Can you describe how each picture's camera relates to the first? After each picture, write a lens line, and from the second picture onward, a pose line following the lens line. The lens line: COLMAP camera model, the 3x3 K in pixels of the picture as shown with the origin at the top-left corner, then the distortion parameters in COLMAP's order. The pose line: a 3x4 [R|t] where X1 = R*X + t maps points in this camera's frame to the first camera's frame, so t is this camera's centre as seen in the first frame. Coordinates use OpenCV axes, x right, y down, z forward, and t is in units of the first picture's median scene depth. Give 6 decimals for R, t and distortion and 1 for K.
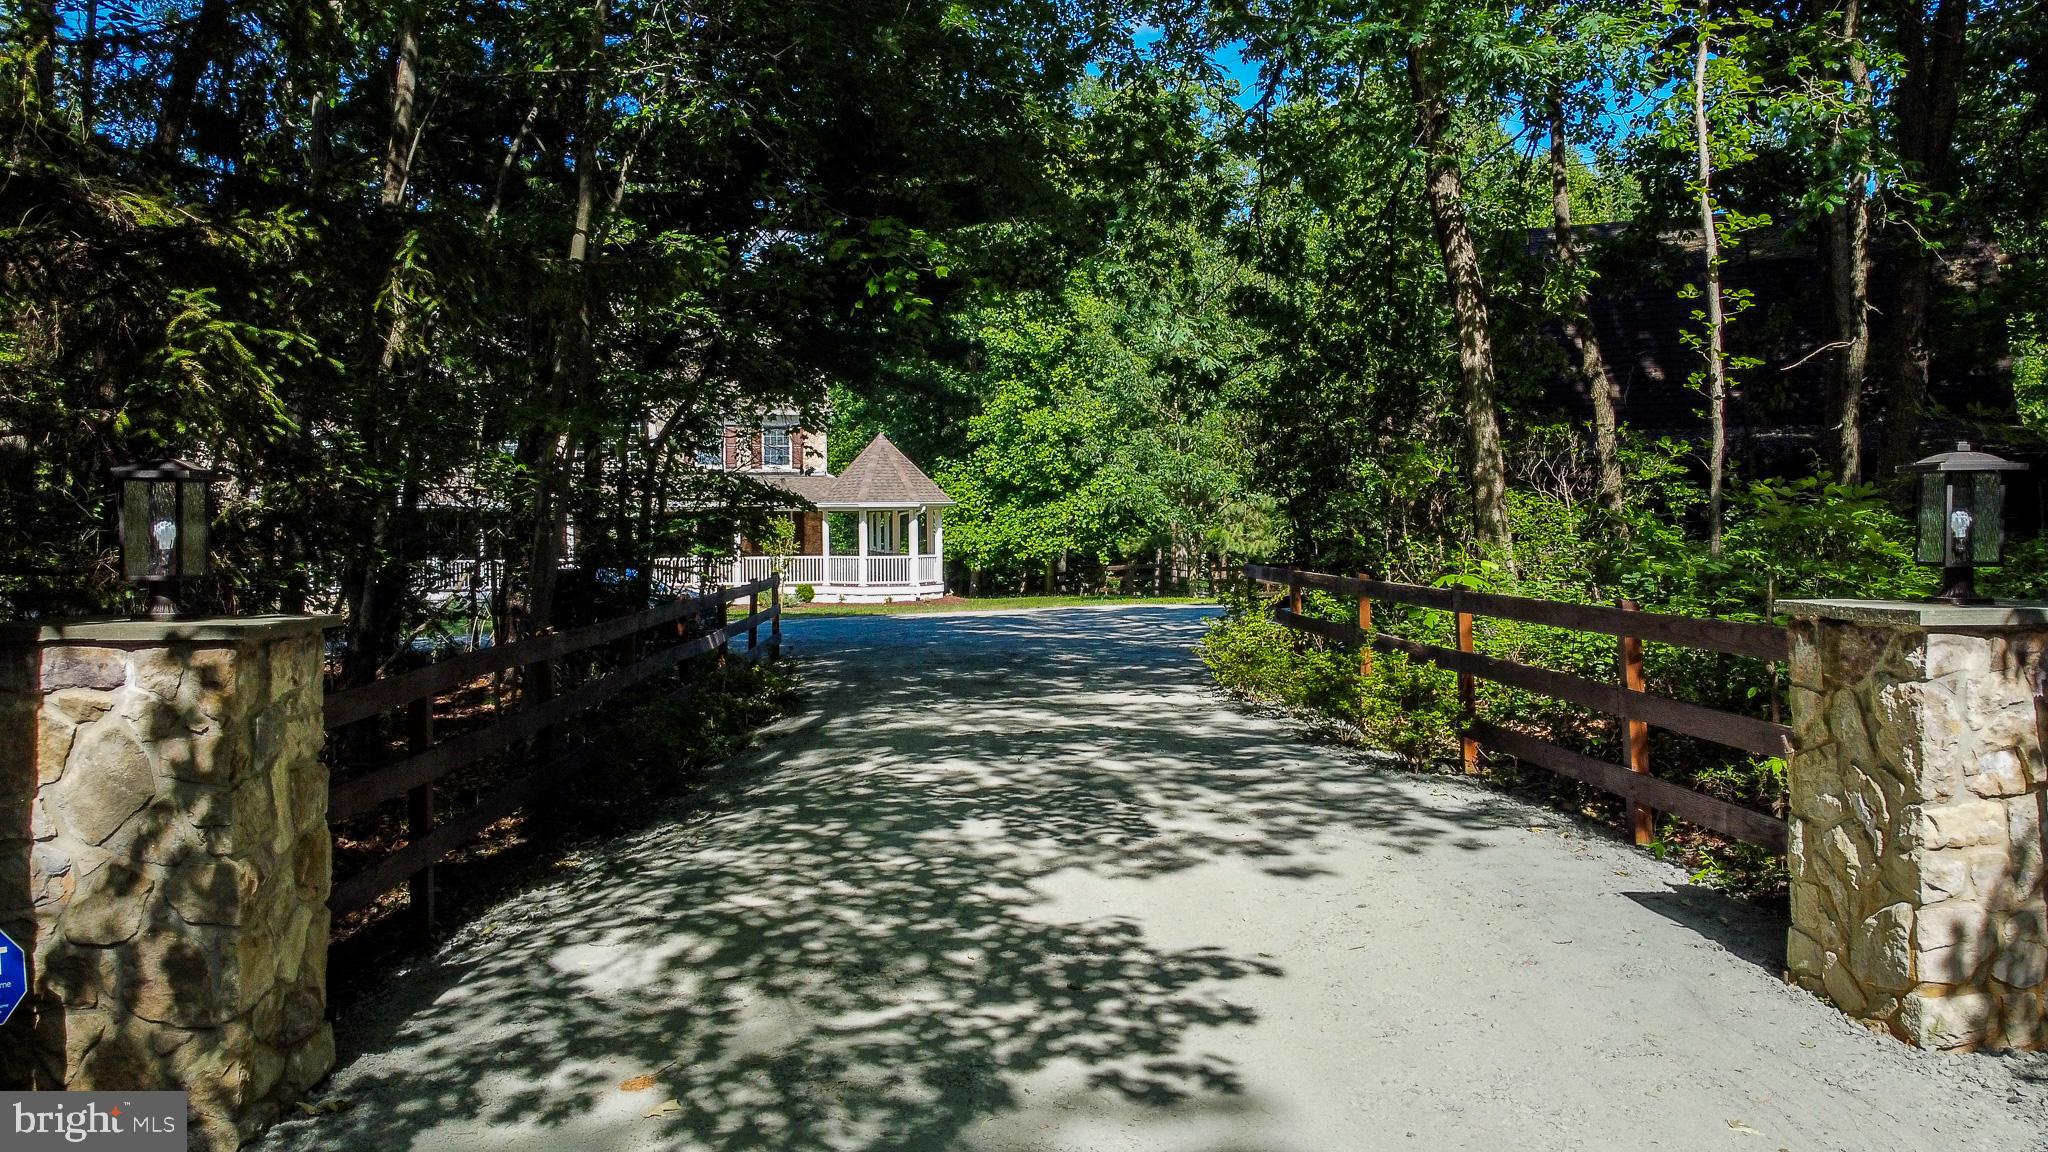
lens RADIAL K [[1557.1, 0, 1016.5], [0, 1557.1, 584.3], [0, 0, 1]] dist [0.004765, 0.003300]
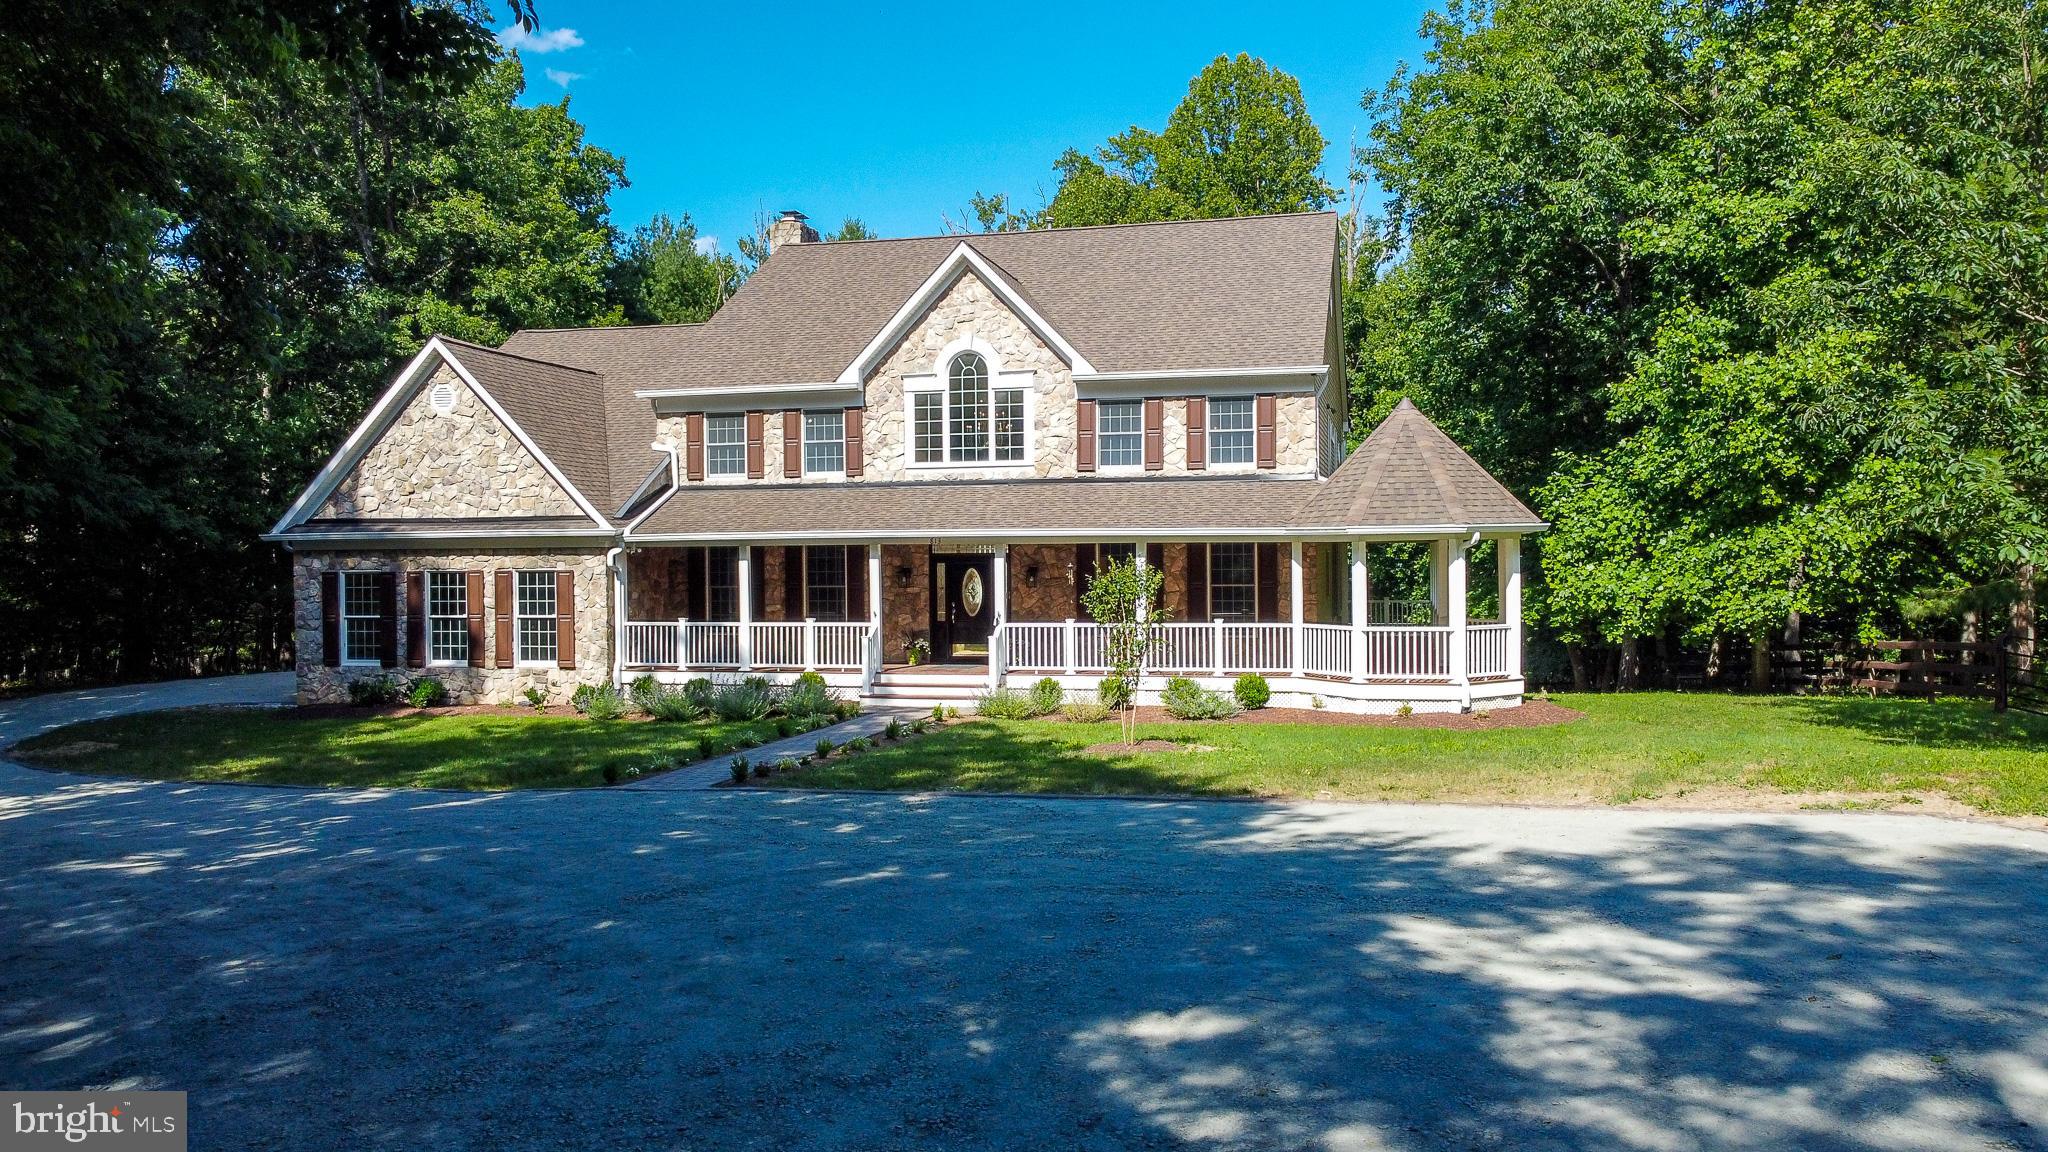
lens RADIAL K [[1557.1, 0, 1016.5], [0, 1557.1, 584.3], [0, 0, 1]] dist [0.004765, 0.003300]
pose [[0.904842, 0.007374, -0.425684, 0.019426], [-0.017010, 0.999678, -0.018841, -0.017573], [0.425408, 0.024289, 0.904676, 0.398686]]
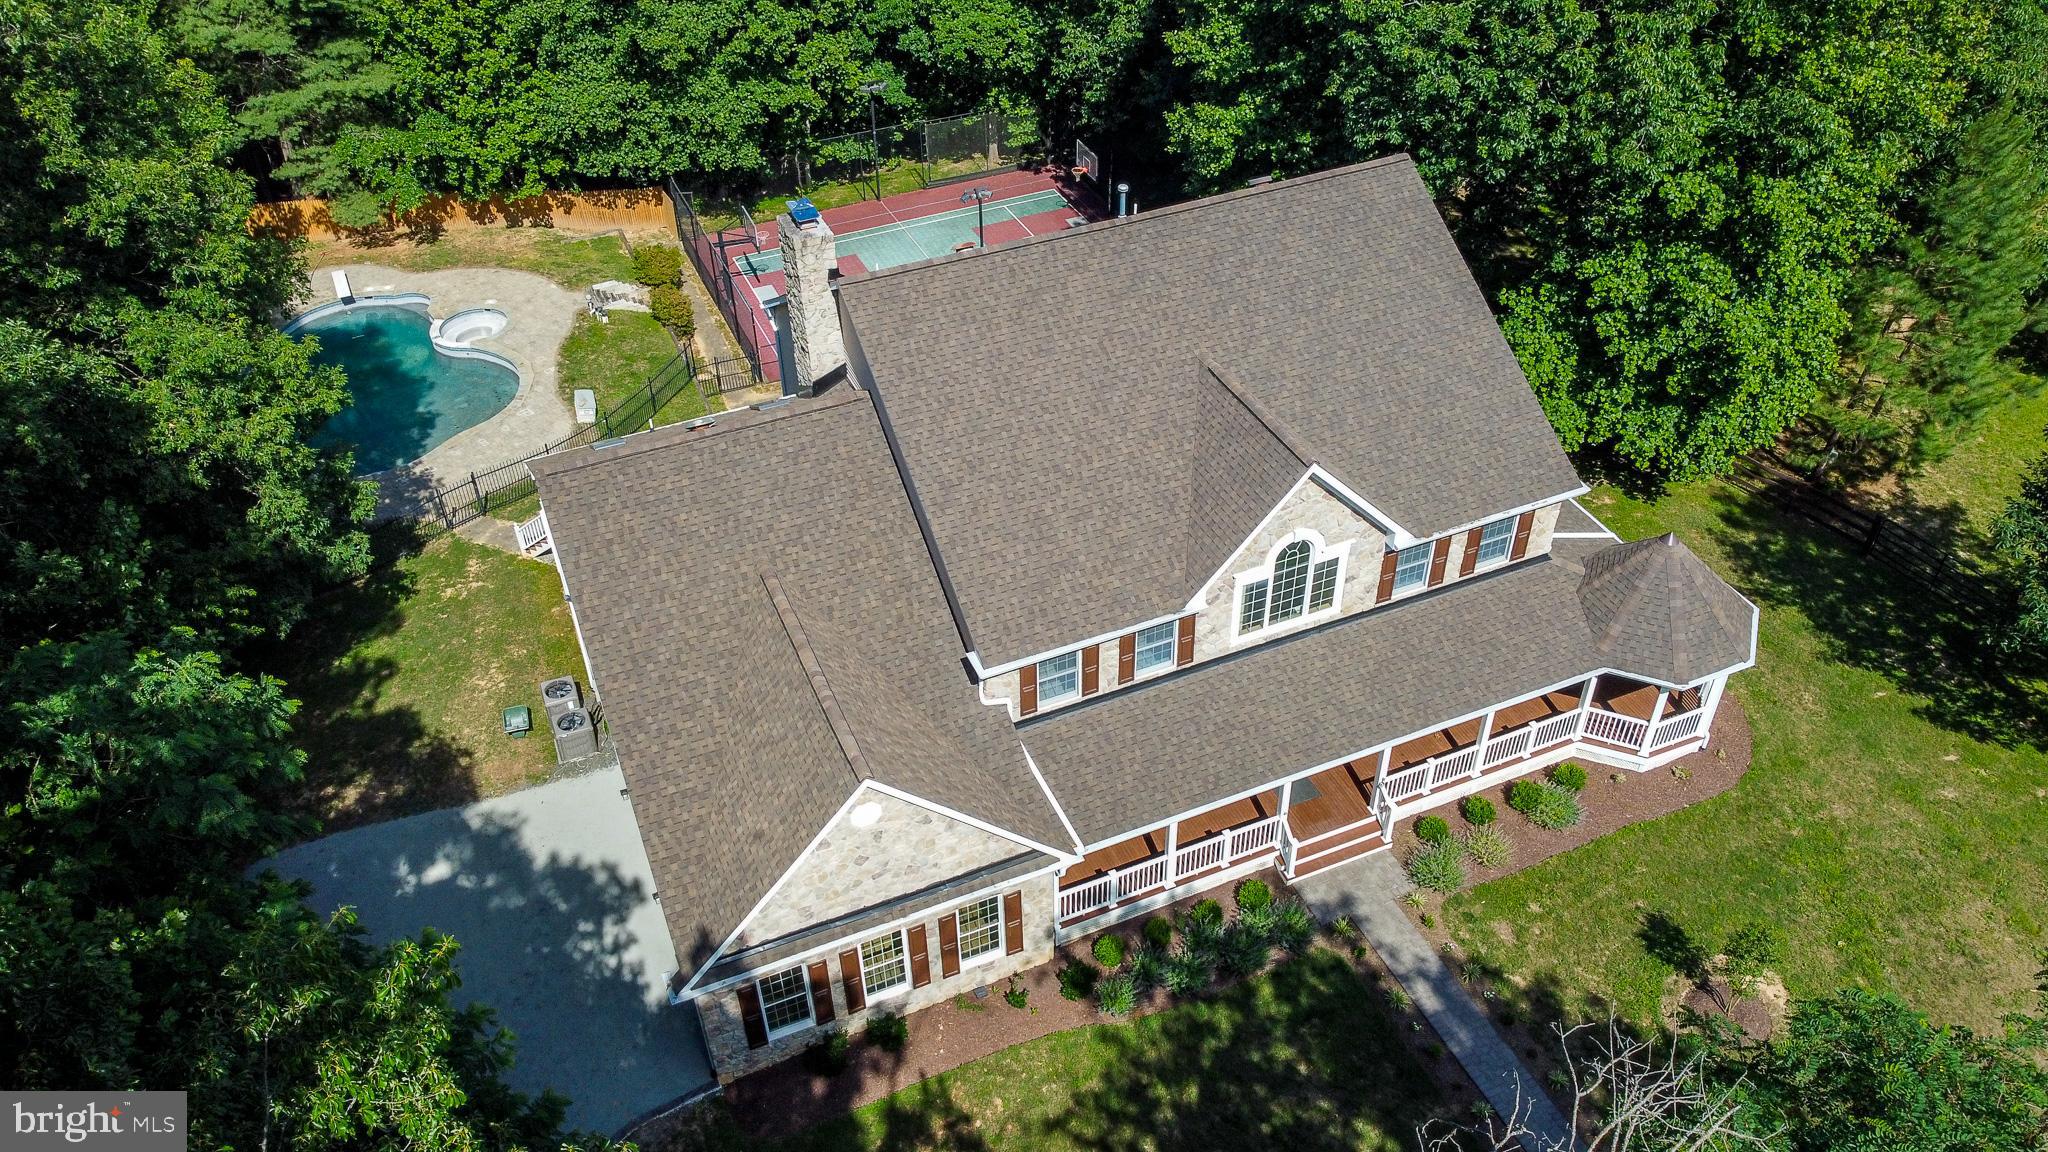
lens RADIAL K [[1557.1, 0, 1016.5], [0, 1557.1, 584.3], [0, 0, 1]] dist [0.004765, 0.003300]
pose [[0.977691, -0.146250, 0.150766, -0.417183], [0.026086, 0.796762, 0.603729, -0.438500], [-0.208421, -0.586328, 0.782803, 0.462635]]
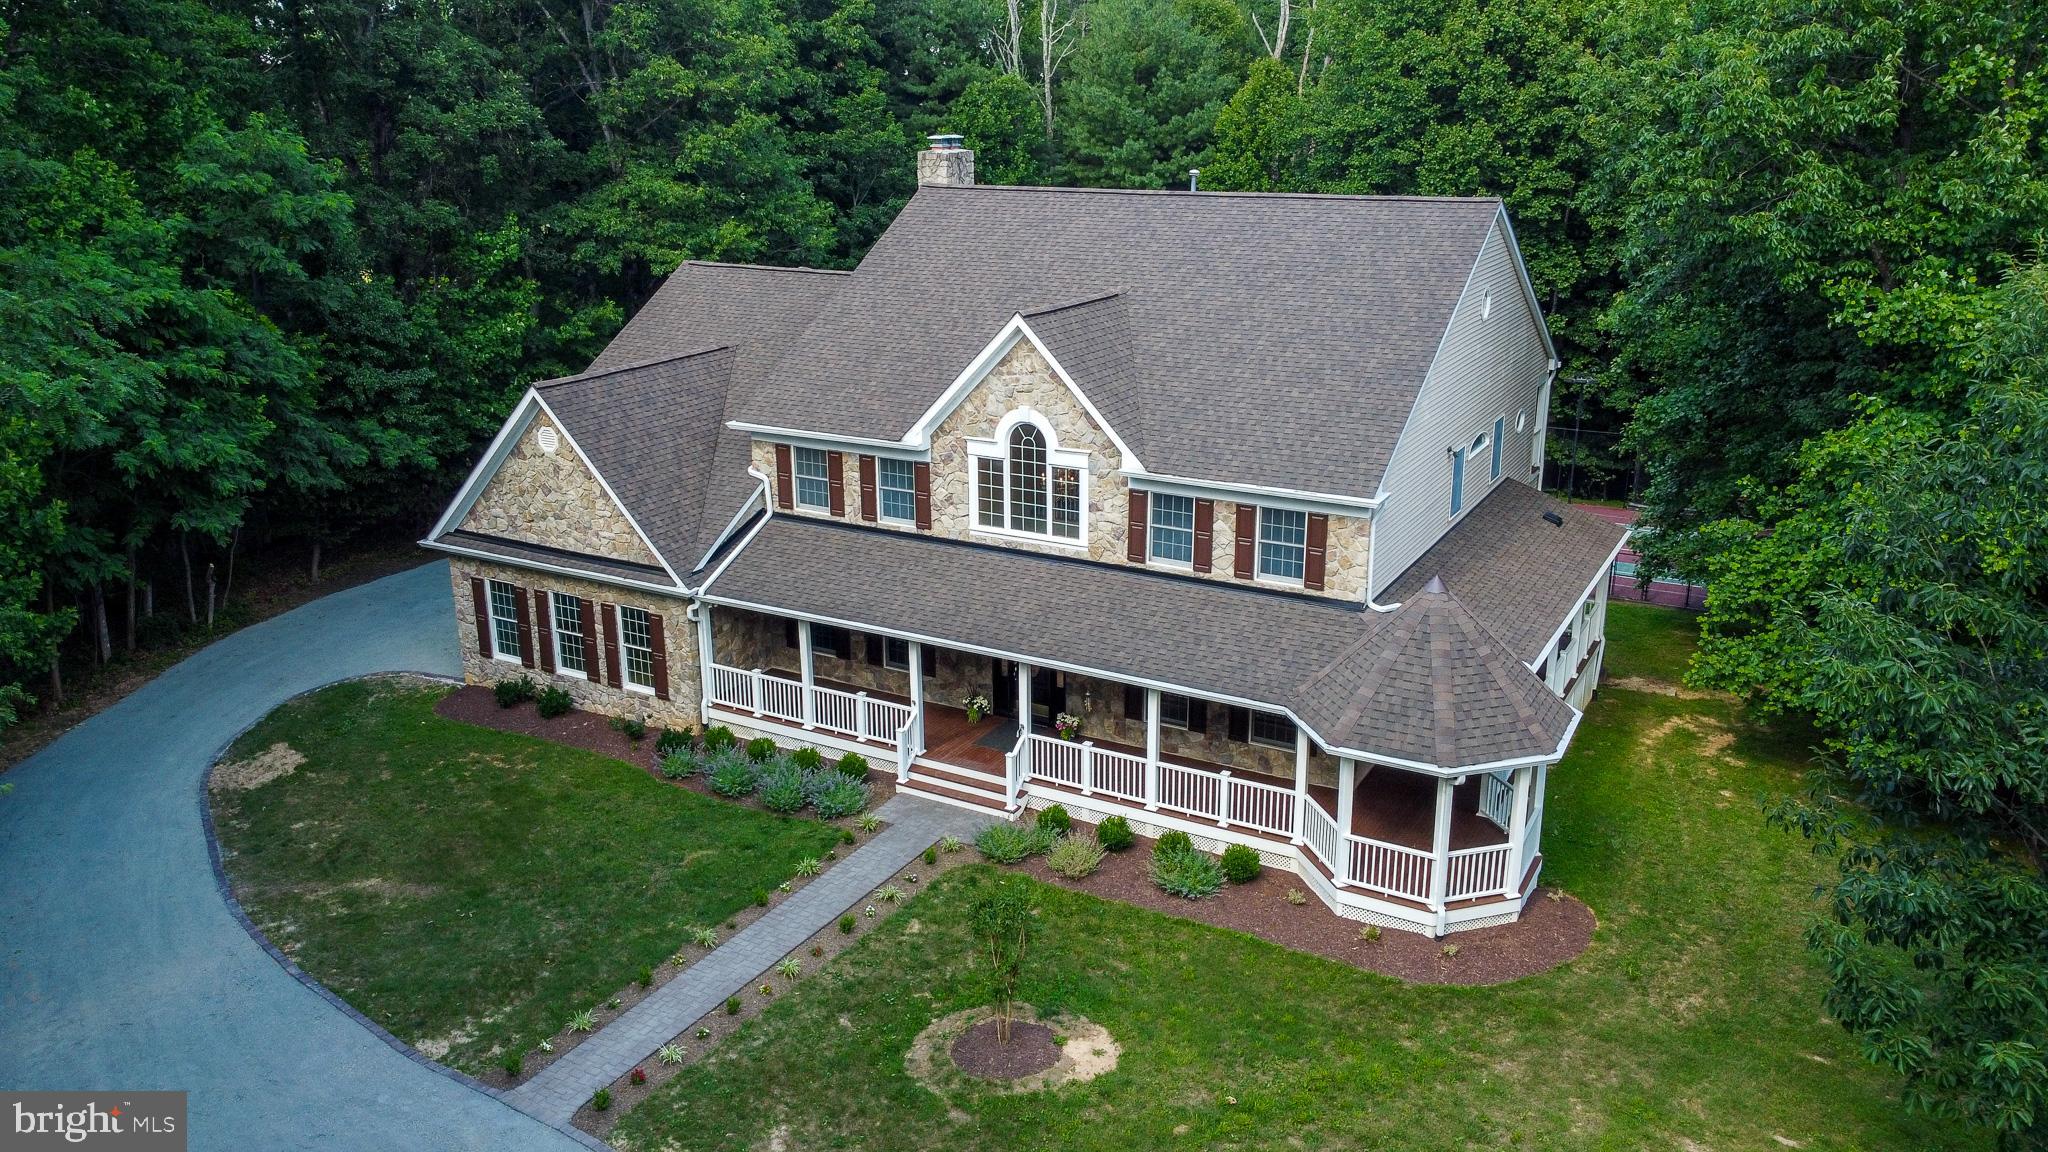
lens RADIAL K [[1535.8, 0, 1024.0], [0, 1535.8, 576.0], [0, 0, 1]] dist [0.012488, 0.002633]
pose [[0.759446, 0.199690, -0.619165, 0.103431], [-0.026291, 0.960370, 0.277485, -0.205898], [0.650039, -0.194457, 0.734599, 0.492103]]
